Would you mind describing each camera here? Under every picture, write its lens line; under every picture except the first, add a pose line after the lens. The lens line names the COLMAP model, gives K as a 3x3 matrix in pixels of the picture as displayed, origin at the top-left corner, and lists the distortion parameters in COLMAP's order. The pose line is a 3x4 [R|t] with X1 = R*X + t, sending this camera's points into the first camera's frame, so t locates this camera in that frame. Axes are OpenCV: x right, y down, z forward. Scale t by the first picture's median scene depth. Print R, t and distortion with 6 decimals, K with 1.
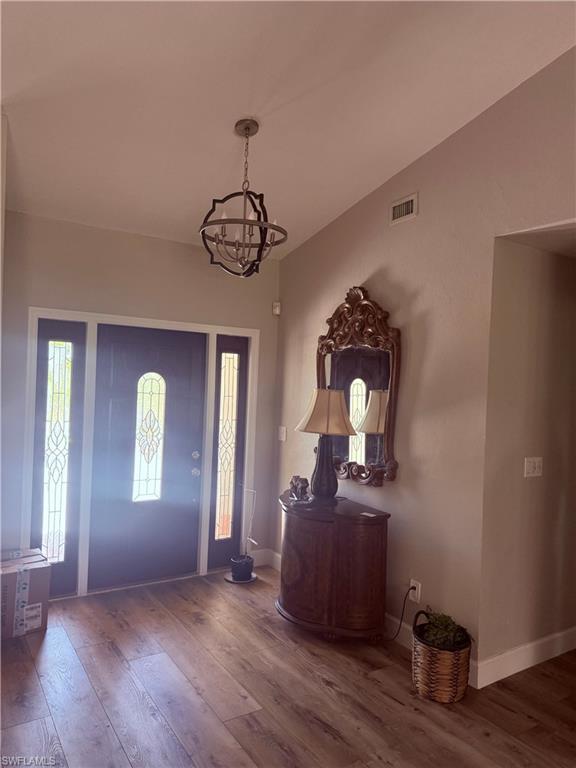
lens RADIAL K [[535.6, 0, 288.1], [0, 535.6, 383.7], [0, 0, 1]] dist [0.030449, 0.000666]
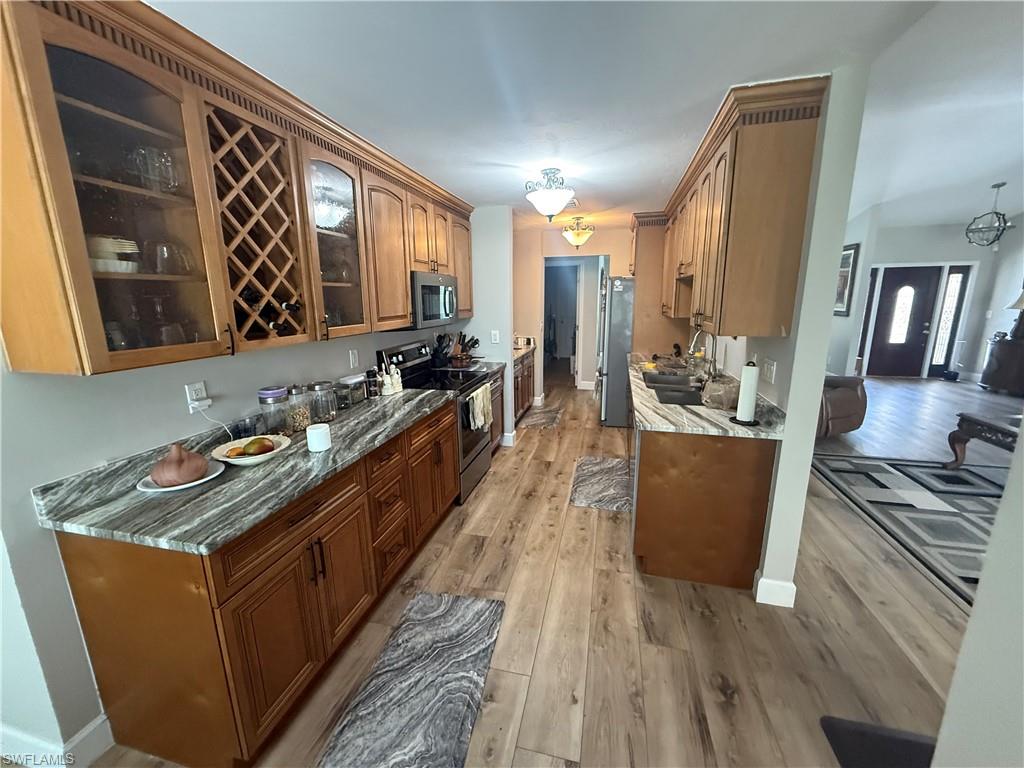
lens RADIAL K [[406.5, 0, 508.3], [0, 406.5, 385.0], [0, 0, 1]] dist [-0.001224, 0.000388]
pose [[0.679128, 0.107857, -0.726053, -0.107979], [0.046840, 0.980761, 0.189508, -0.018692], [0.732524, -0.162708, 0.661010, -1.458623]]
